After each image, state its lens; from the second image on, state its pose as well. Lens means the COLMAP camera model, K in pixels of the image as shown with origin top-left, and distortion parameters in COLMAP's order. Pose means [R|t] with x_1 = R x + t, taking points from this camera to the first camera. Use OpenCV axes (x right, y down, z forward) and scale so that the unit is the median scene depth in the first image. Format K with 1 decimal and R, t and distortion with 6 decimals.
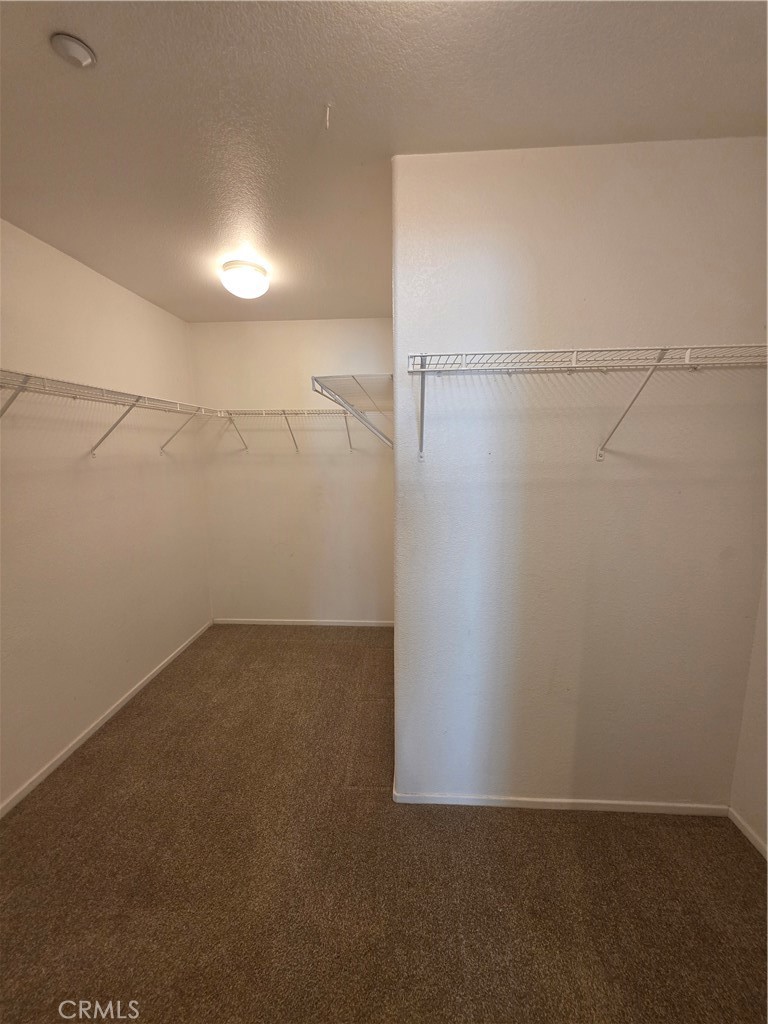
lens RADIAL K [[409.3, 0, 387.0], [0, 409.3, 515.5], [0, 0, 1]] dist [0.000165, 0.000364]
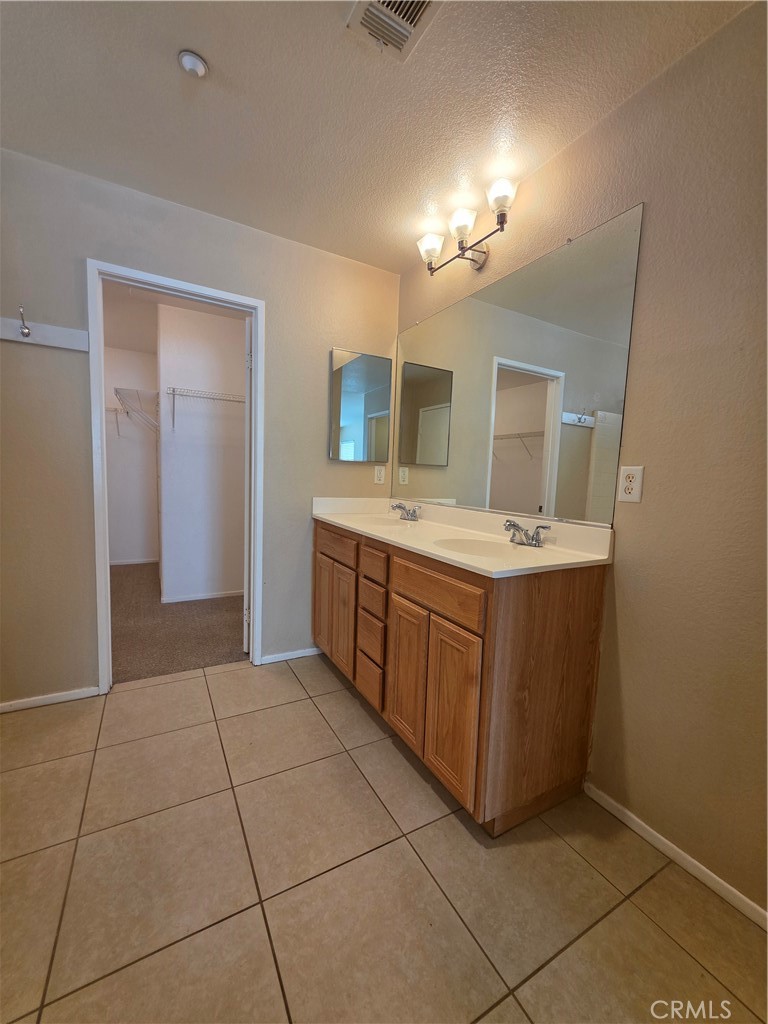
lens RADIAL K [[409.3, 0, 387.0], [0, 409.3, 515.5], [0, 0, 1]] dist [0.000165, 0.000364]
pose [[0.848126, -0.012349, 0.529651, -0.065333], [0.043739, 0.997948, -0.046771, 0.260171], [-0.527986, 0.062834, 0.846925, -0.810051]]
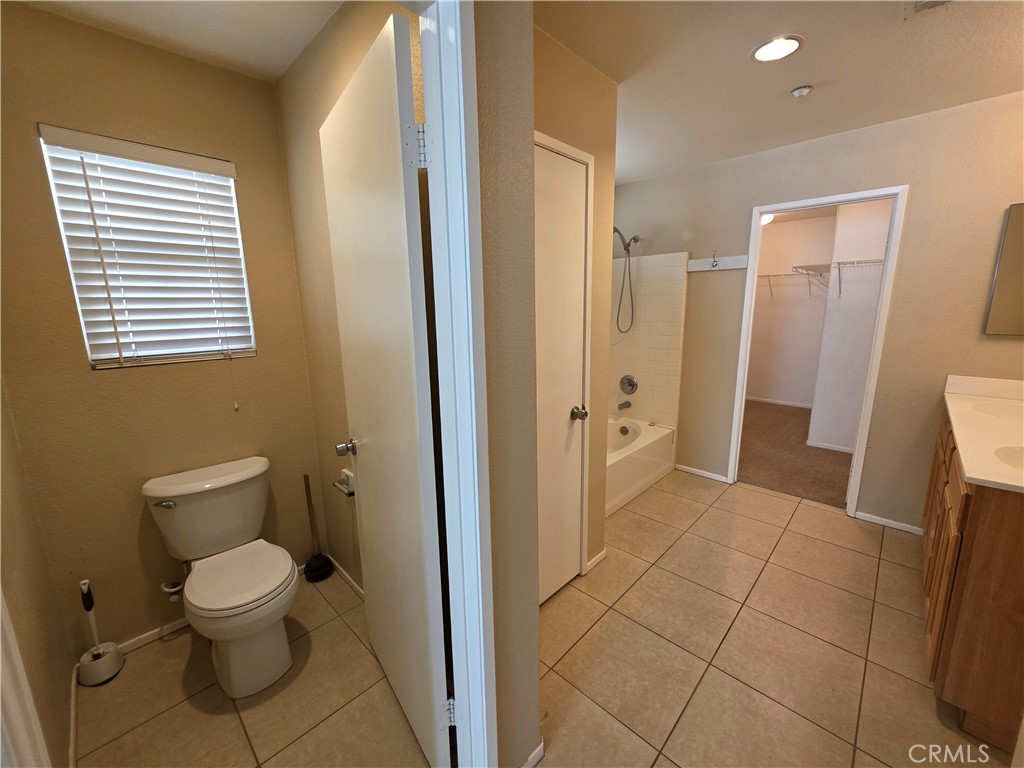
lens RADIAL K [[409.3, 0, 513.3], [0, 409.3, 385.3], [0, 0, 1]] dist [0.000165, 0.000364]
pose [[0.749023, 0.125365, -0.650575, 0.153719], [-0.099451, 0.992084, 0.076673, 0.216477], [0.655037, 0.007270, 0.755561, -1.191034]]
